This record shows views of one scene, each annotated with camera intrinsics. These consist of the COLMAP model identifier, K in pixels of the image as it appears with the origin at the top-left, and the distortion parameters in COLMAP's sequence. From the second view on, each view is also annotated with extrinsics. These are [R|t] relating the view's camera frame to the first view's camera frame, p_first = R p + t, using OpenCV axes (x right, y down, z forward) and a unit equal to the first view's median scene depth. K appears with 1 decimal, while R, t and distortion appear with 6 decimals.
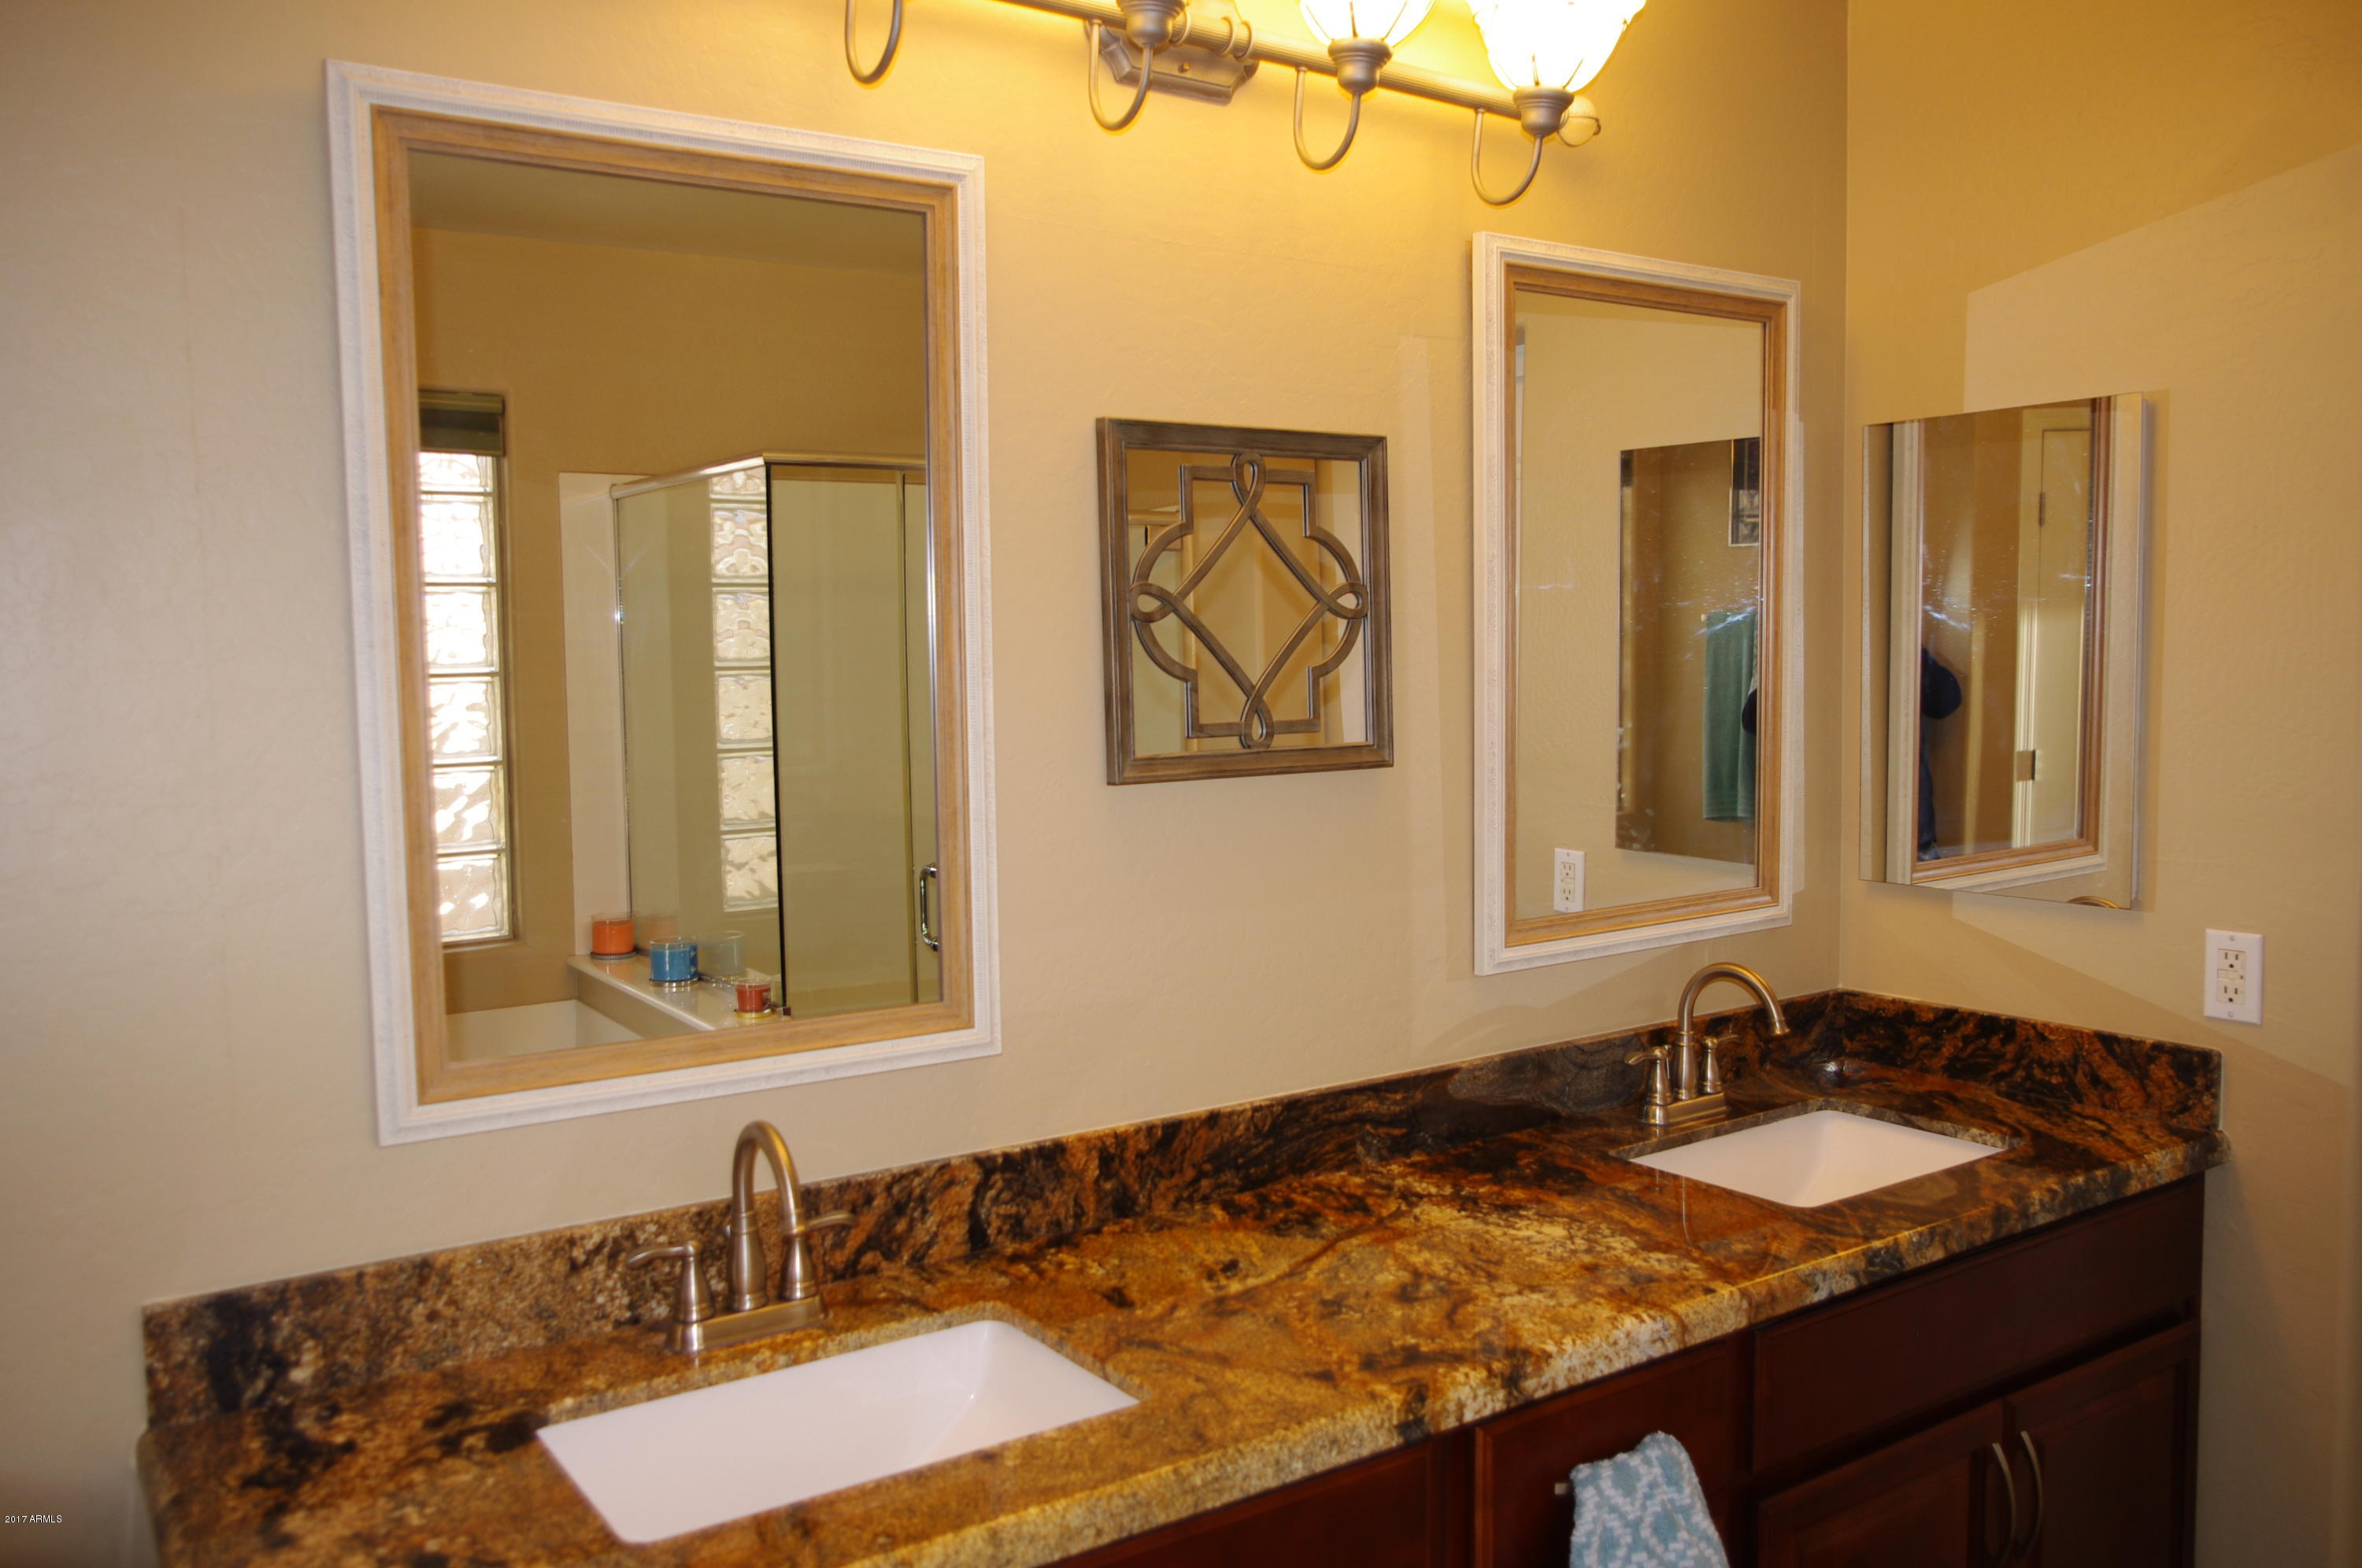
lens RADIAL K [[1867.2, 0, 1182.0], [0, 1867.2, 784.2], [0, 0, 1]] dist [-0.042256, 0.066820]
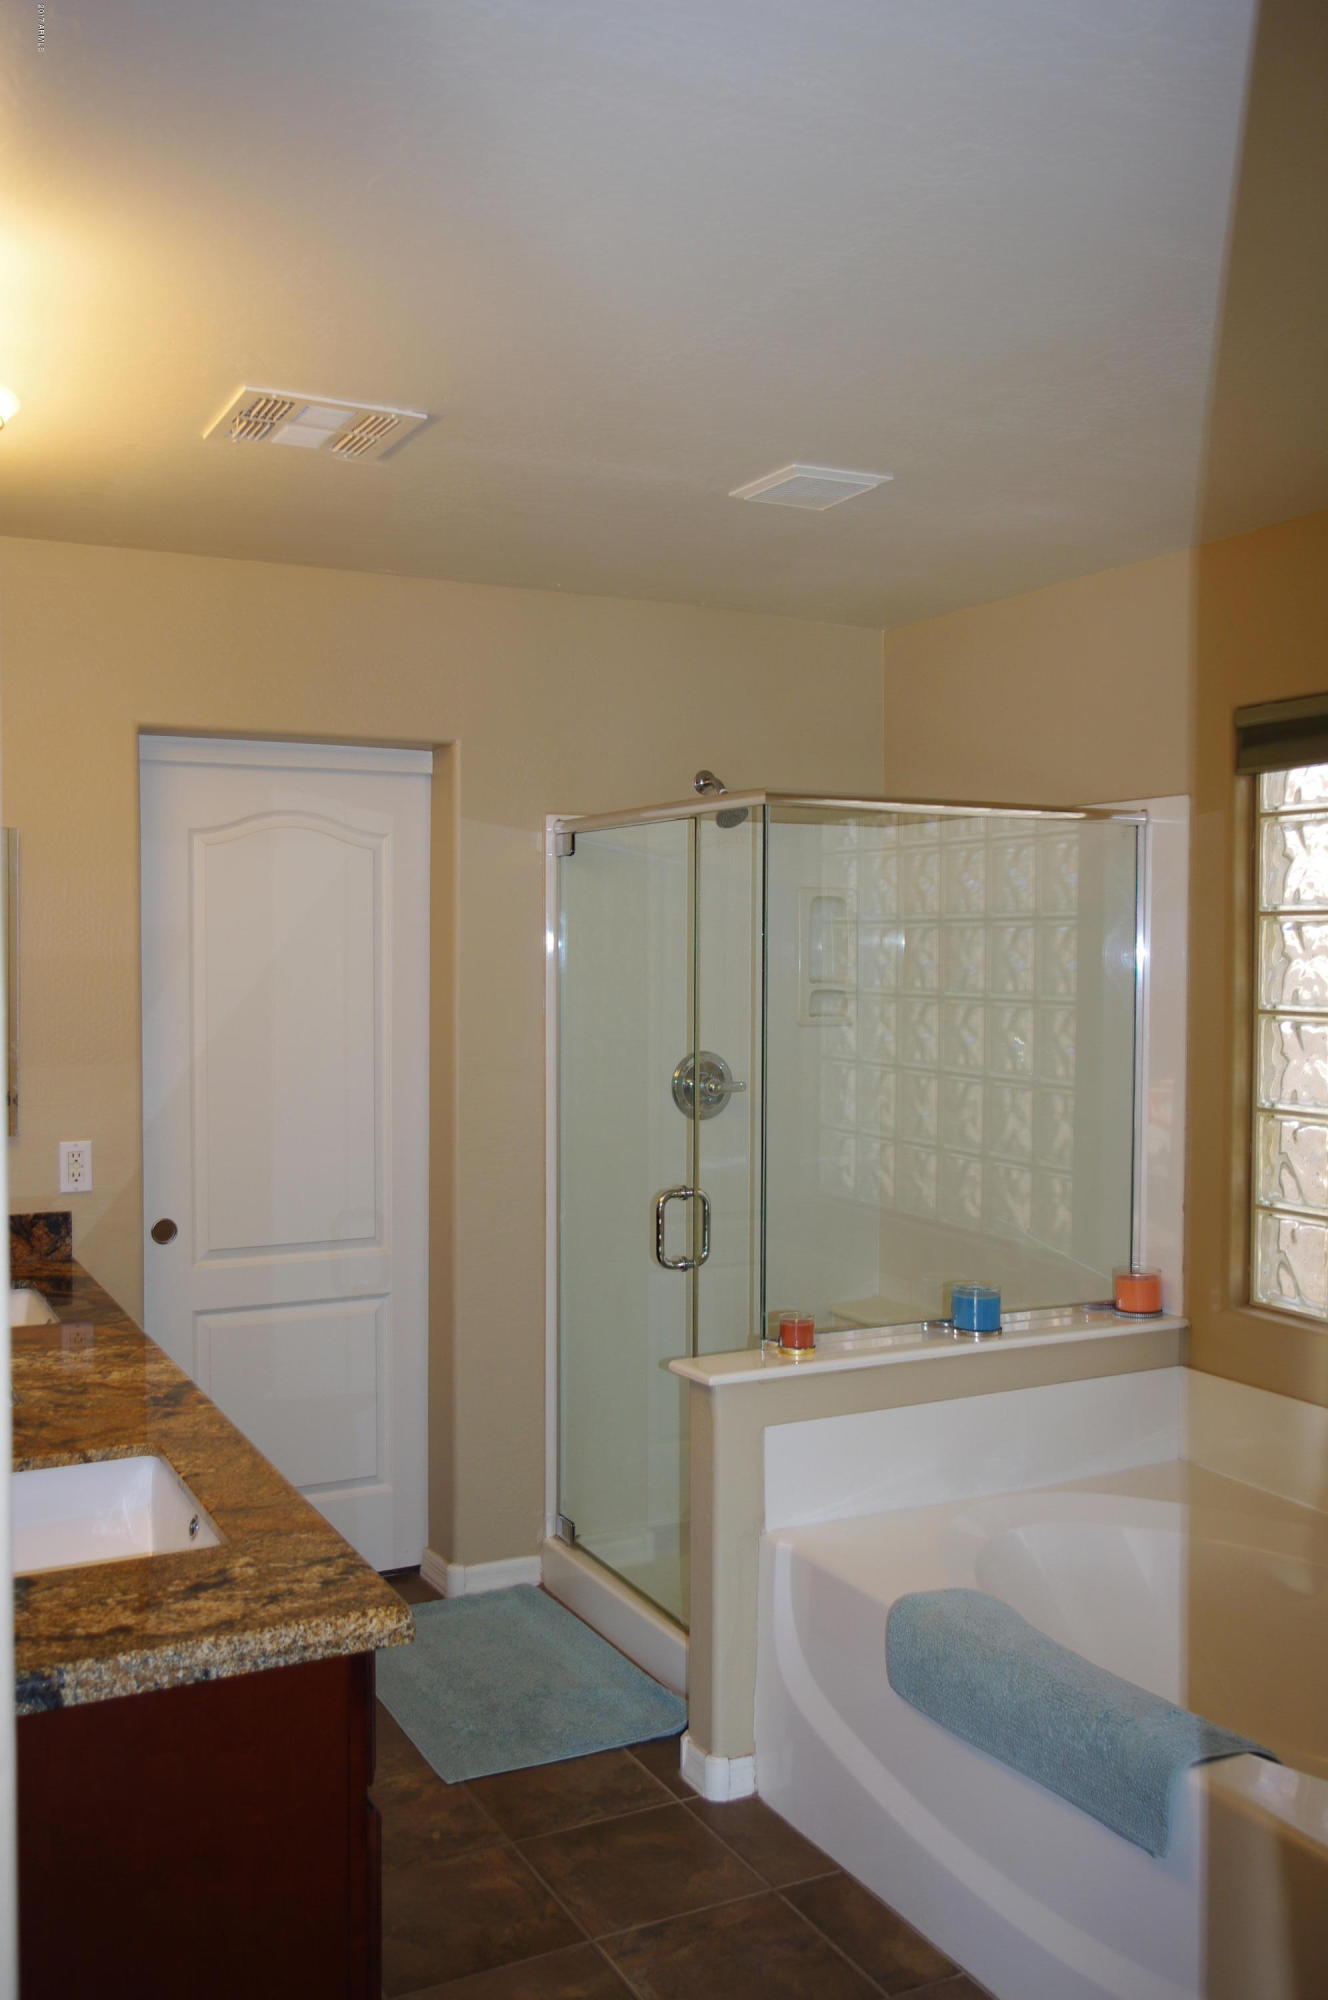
lens RADIAL K [[1726.9, 0, 663.7], [0, 1726.9, 997.2], [0, 0, 1]] dist [0.001964, 0.000970]
pose [[0.120715, -0.010622, 0.992630, -0.996543], [0.072306, 0.997381, 0.001880, -0.019460], [-0.990050, 0.071546, 0.121167, 0.241528]]
